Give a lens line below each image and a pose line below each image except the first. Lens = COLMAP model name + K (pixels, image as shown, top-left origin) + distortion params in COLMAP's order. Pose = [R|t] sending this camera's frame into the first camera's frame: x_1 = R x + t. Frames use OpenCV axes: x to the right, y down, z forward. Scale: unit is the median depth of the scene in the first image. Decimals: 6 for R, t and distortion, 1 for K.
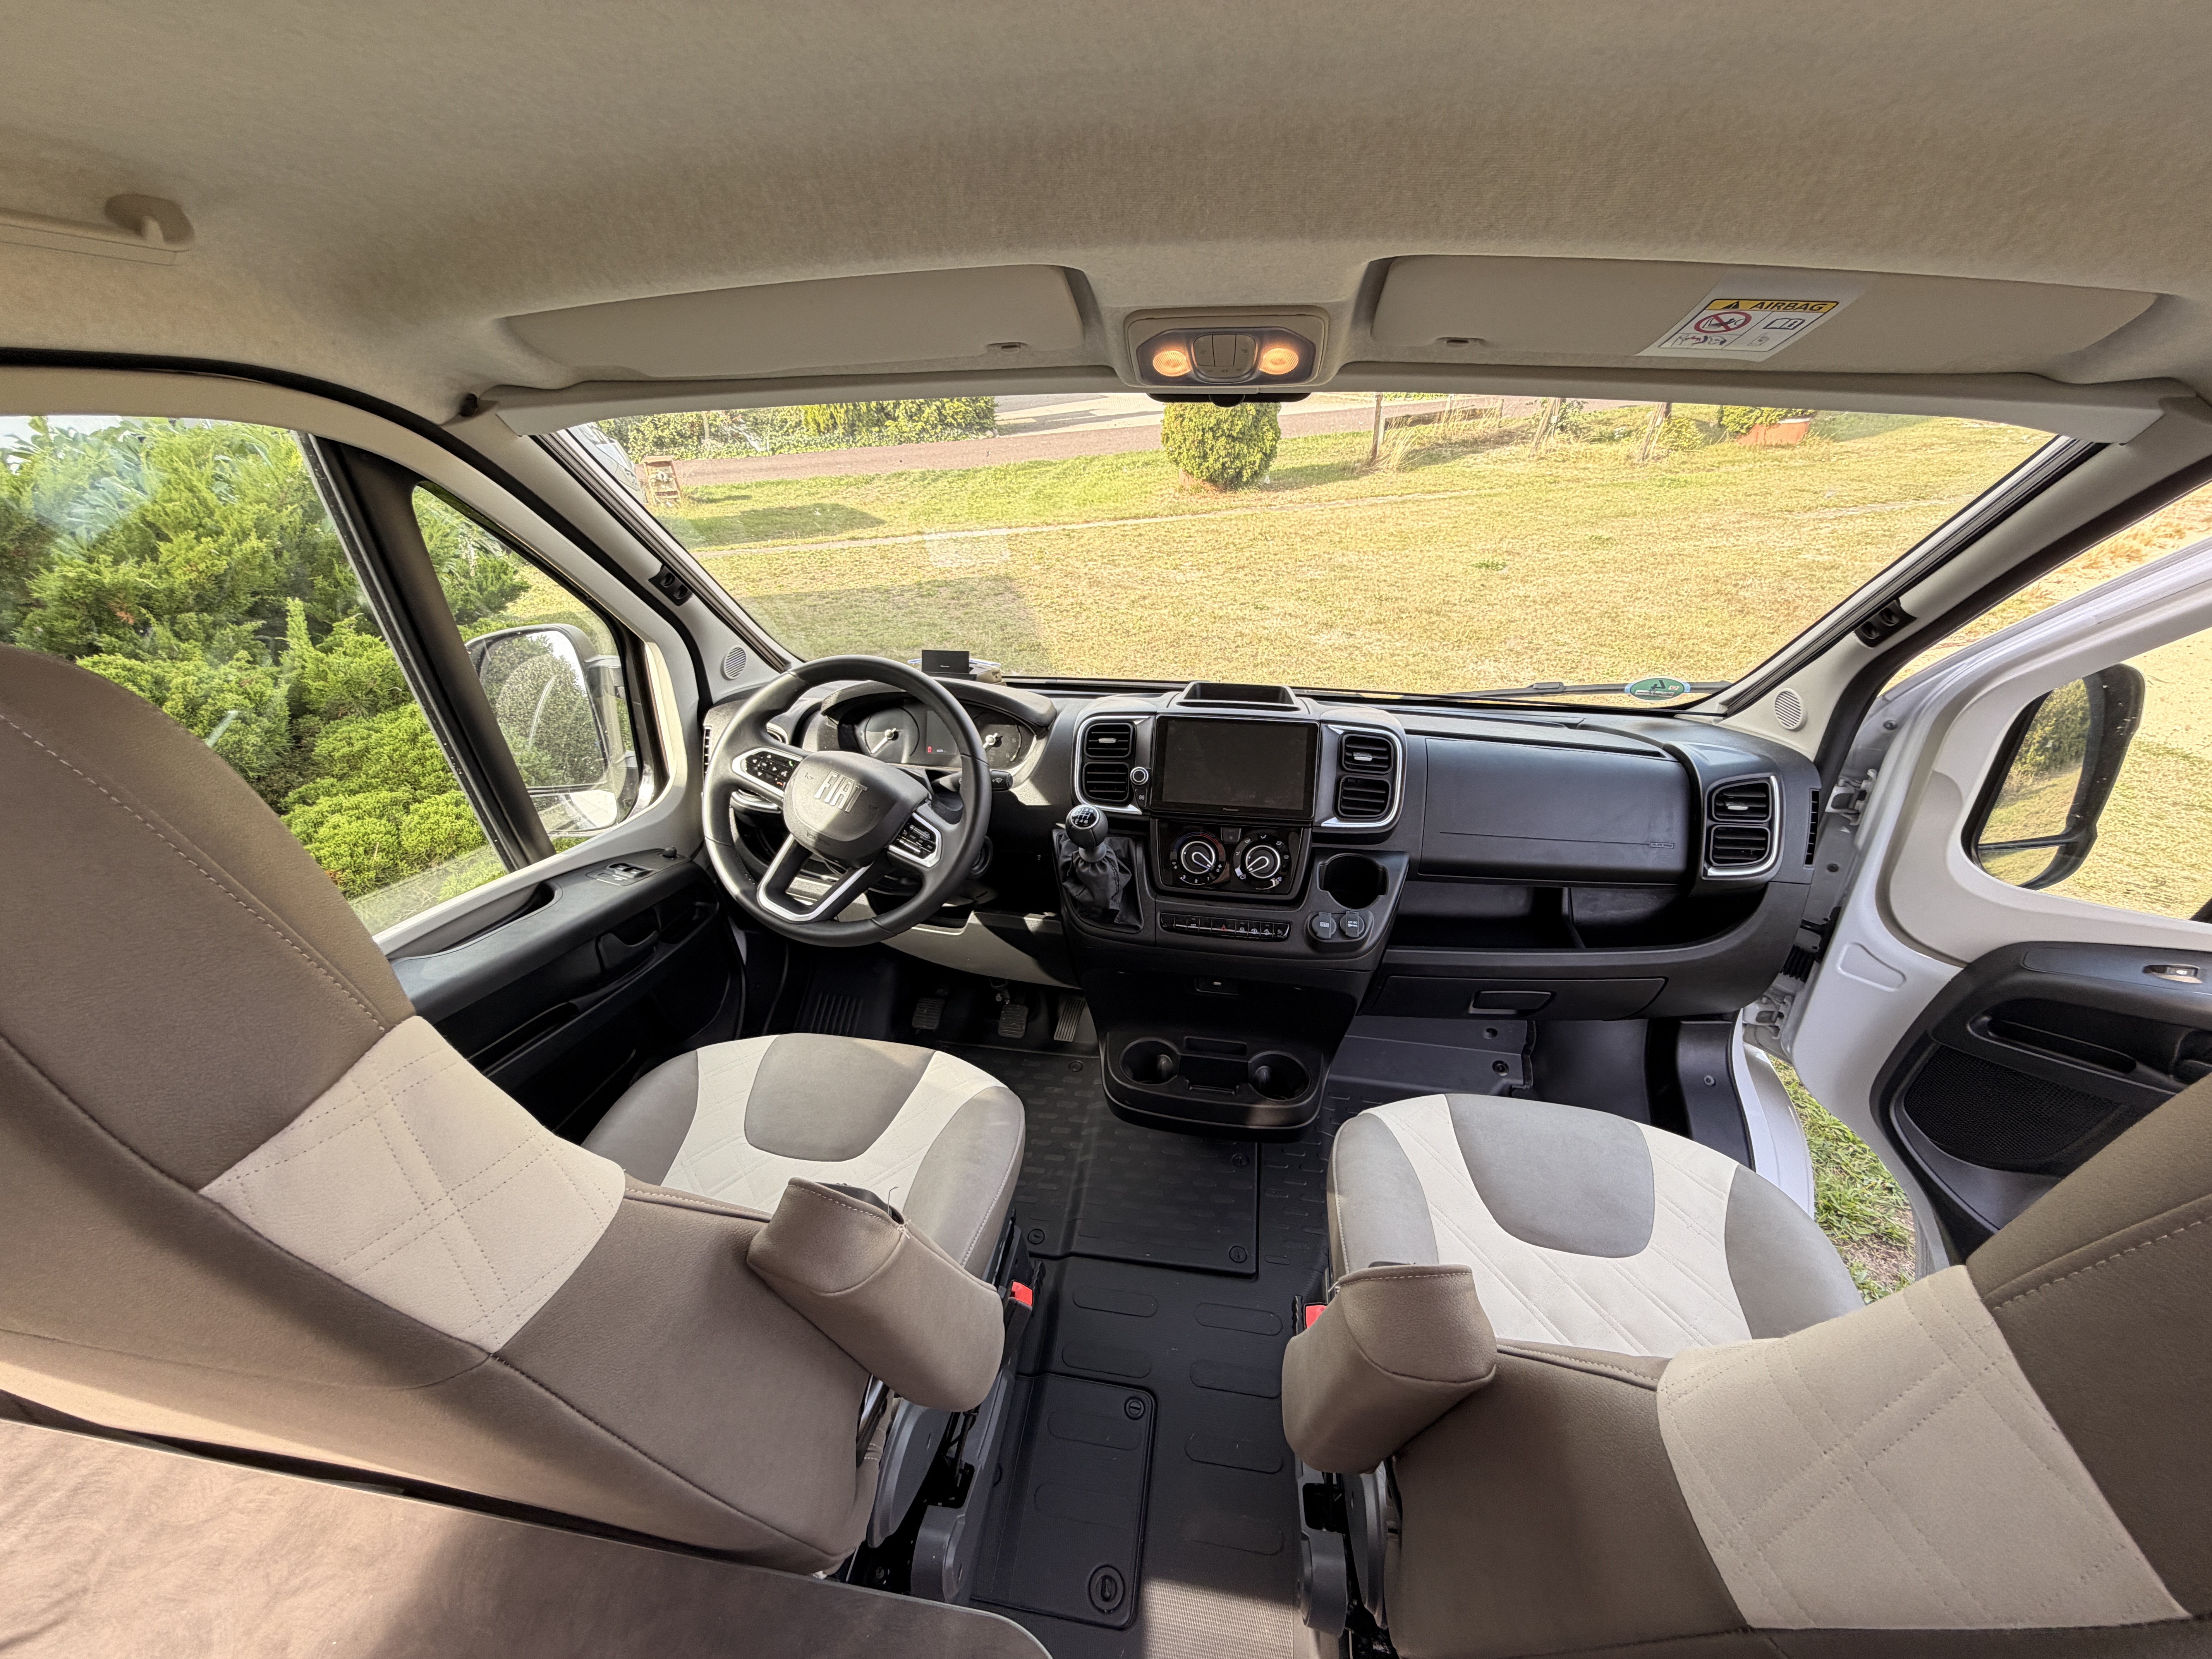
lens RADIAL K [[886.3, 0, 1097.8], [0, 886.3, 834.0], [0, 0, 1]] dist [0.002941, 0.000244]
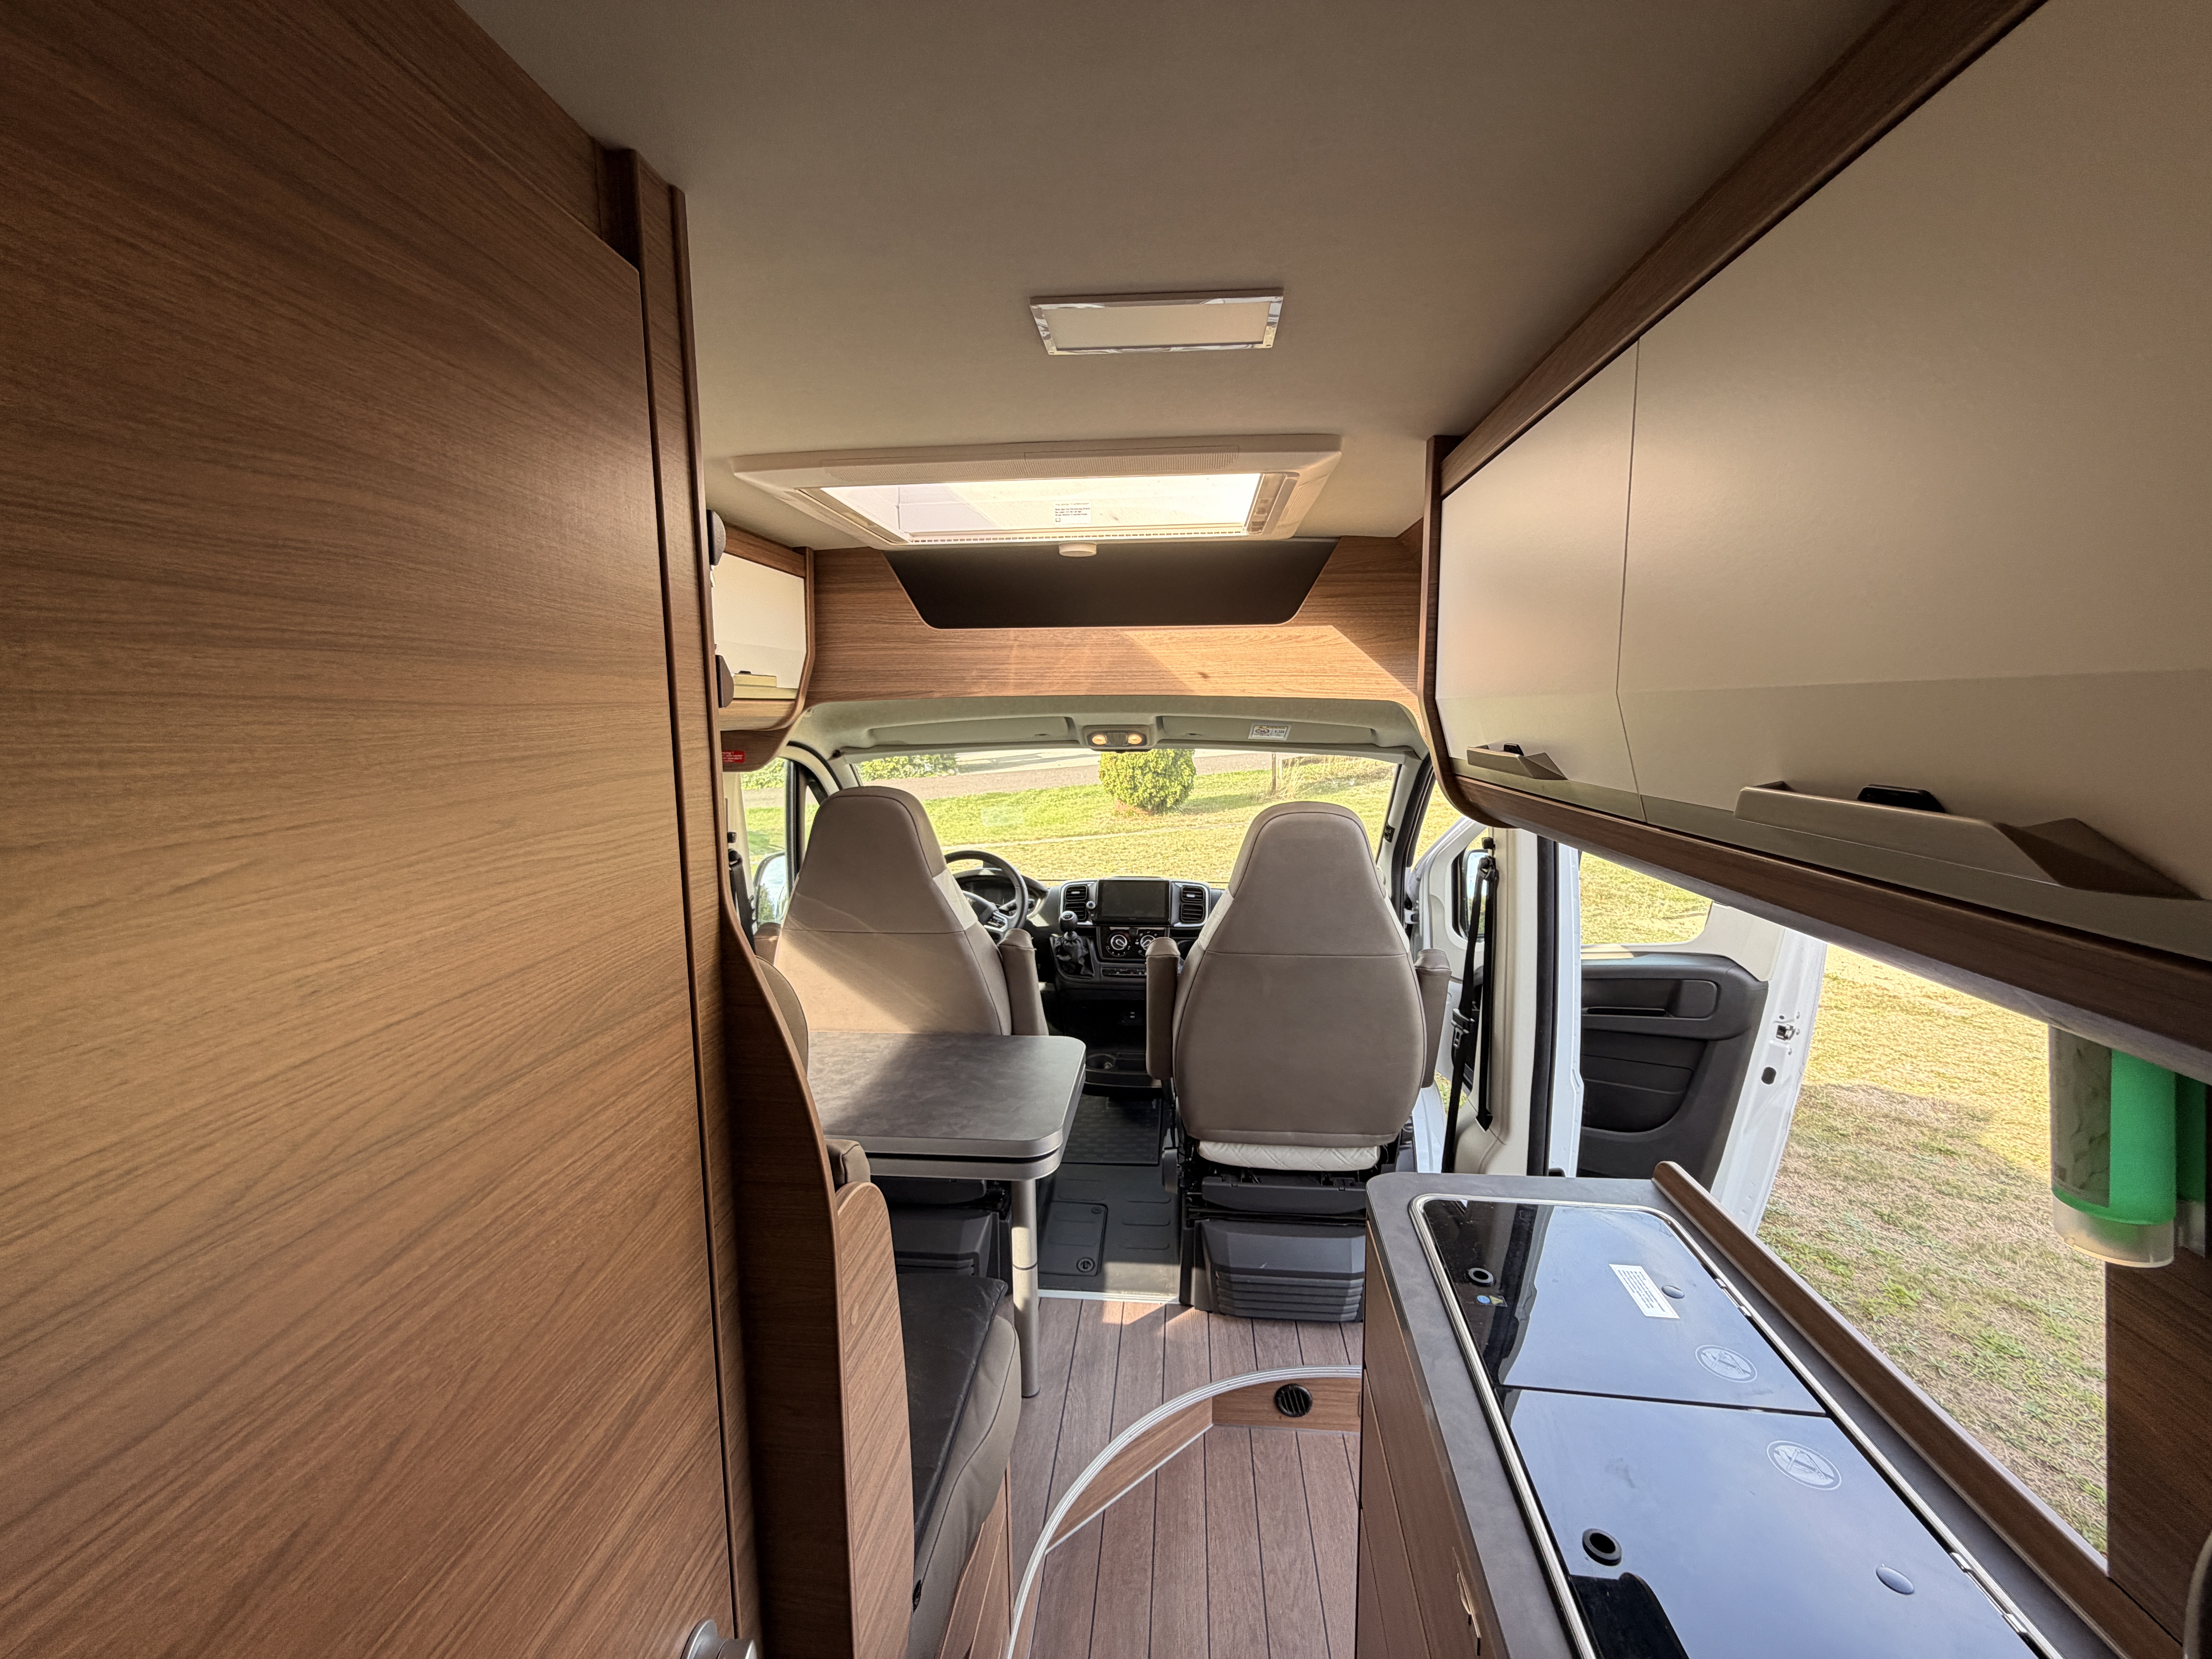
lens RADIAL K [[886.3, 0, 1097.8], [0, 886.3, 834.0], [0, 0, 1]] dist [0.002941, 0.000244]
pose [[0.997972, -0.006090, 0.063363, -0.068136], [0.027725, 0.937621, -0.346553, 0.485944], [-0.057299, 0.347607, 0.935888, -1.026365]]
